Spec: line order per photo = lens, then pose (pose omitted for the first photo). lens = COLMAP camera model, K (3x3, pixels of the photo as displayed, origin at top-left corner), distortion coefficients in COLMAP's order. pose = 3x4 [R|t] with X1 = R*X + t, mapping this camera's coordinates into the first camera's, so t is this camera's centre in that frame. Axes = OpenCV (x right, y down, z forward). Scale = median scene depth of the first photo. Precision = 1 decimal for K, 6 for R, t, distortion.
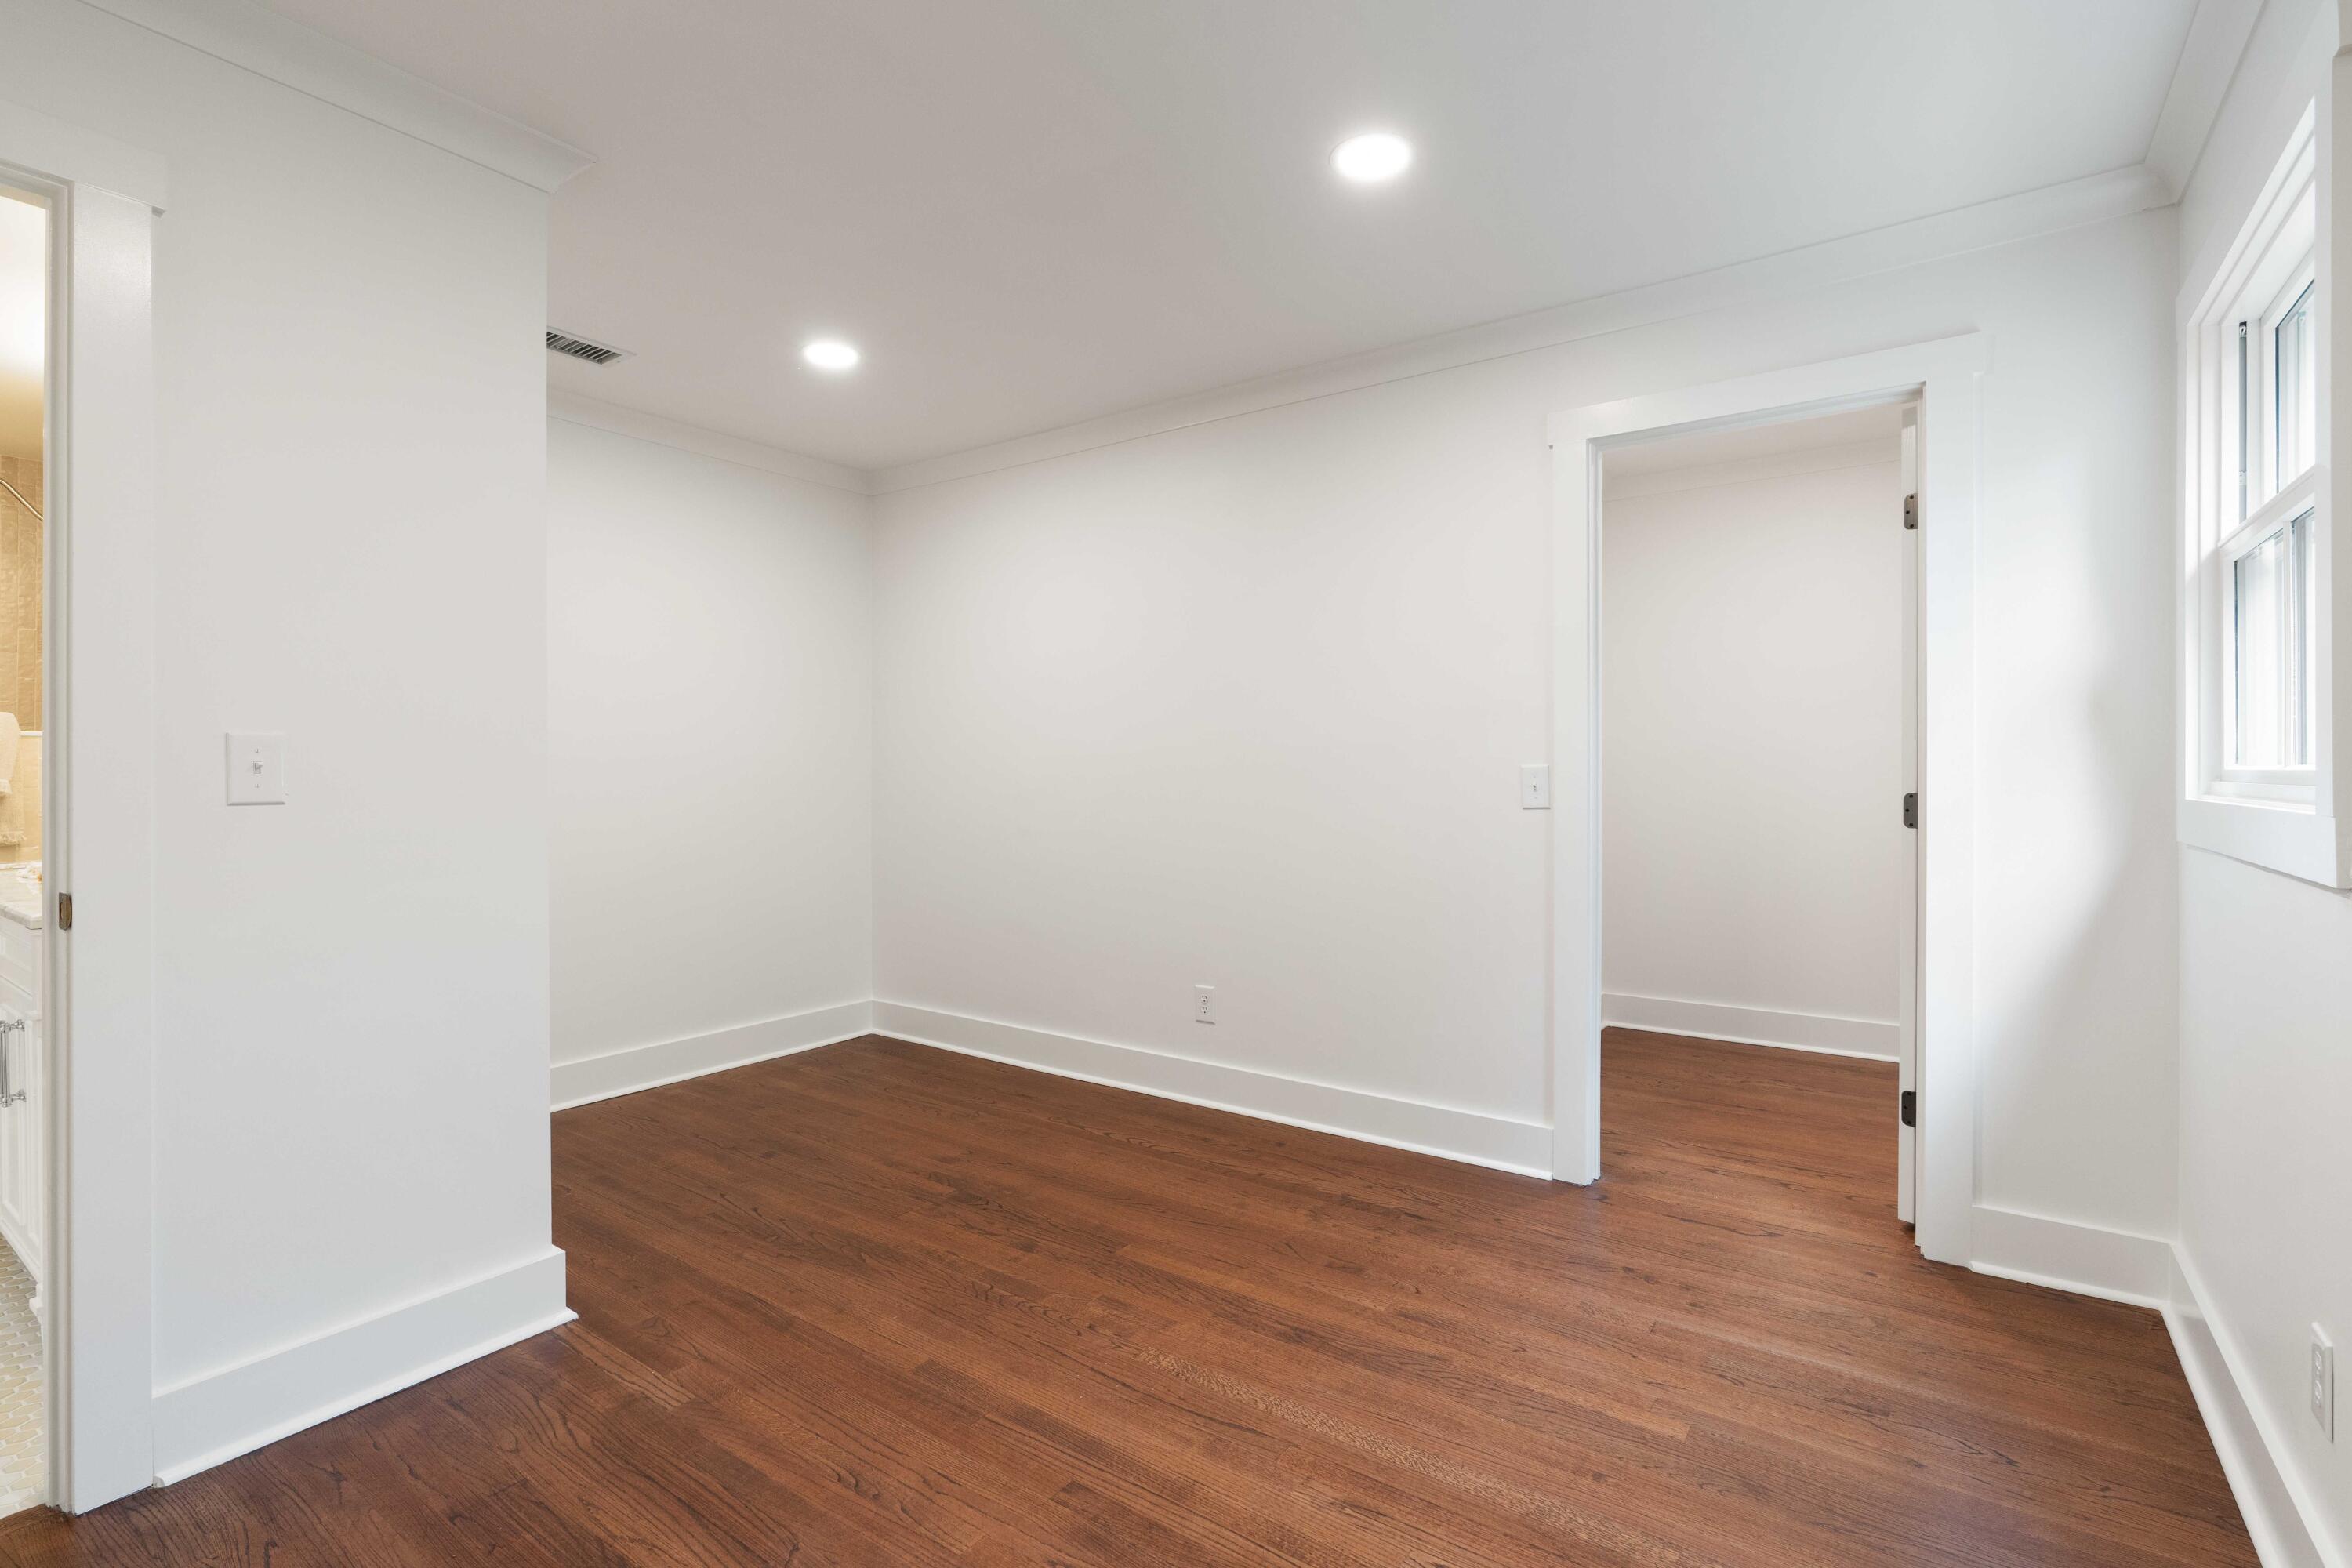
lens RADIAL K [[1072.0, 0, 1164.5], [0, 1072.0, 773.6], [0, 0, 1]] dist [-0.006228, 0.000067]
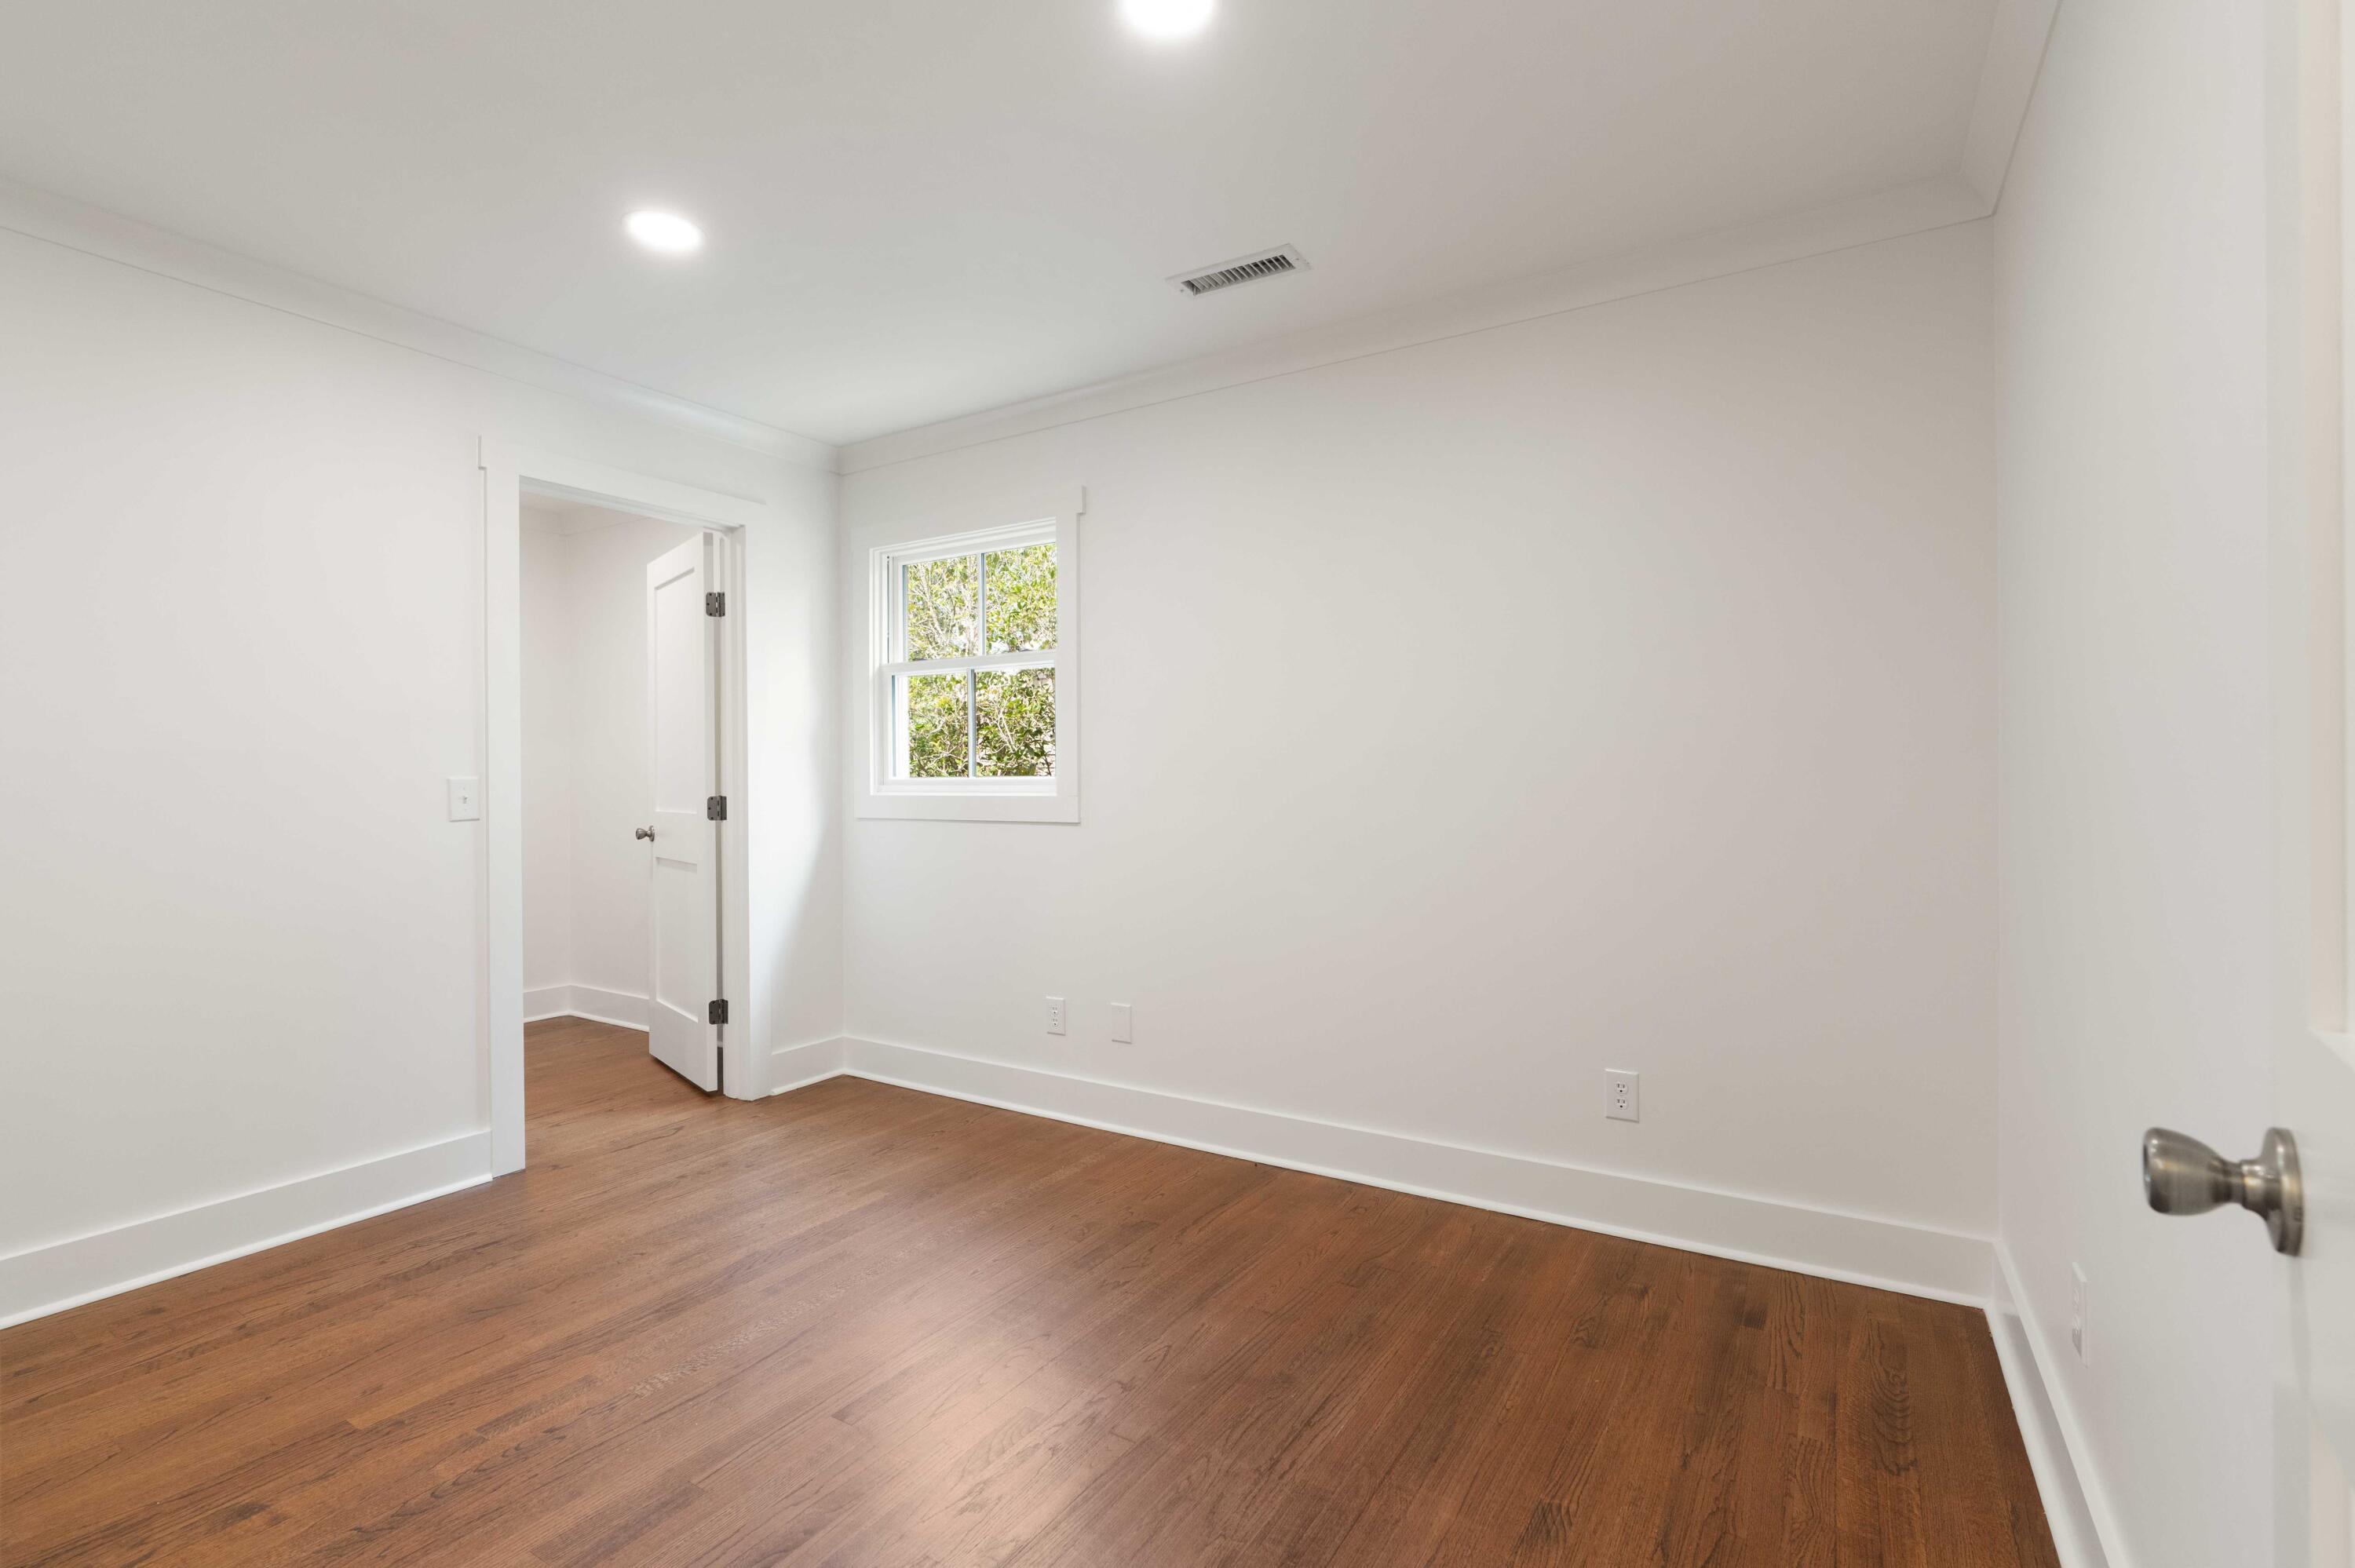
lens RADIAL K [[1073.2, 0, 1166.0], [0, 1073.2, 773.5], [0, 0, 1]] dist [-0.006228, 0.000067]
pose [[-0.061699, 0.005806, 0.998078, -0.816419], [0.009542, 0.999941, -0.005227, 0.000520], [-0.998049, 0.009201, -0.061751, 0.476359]]
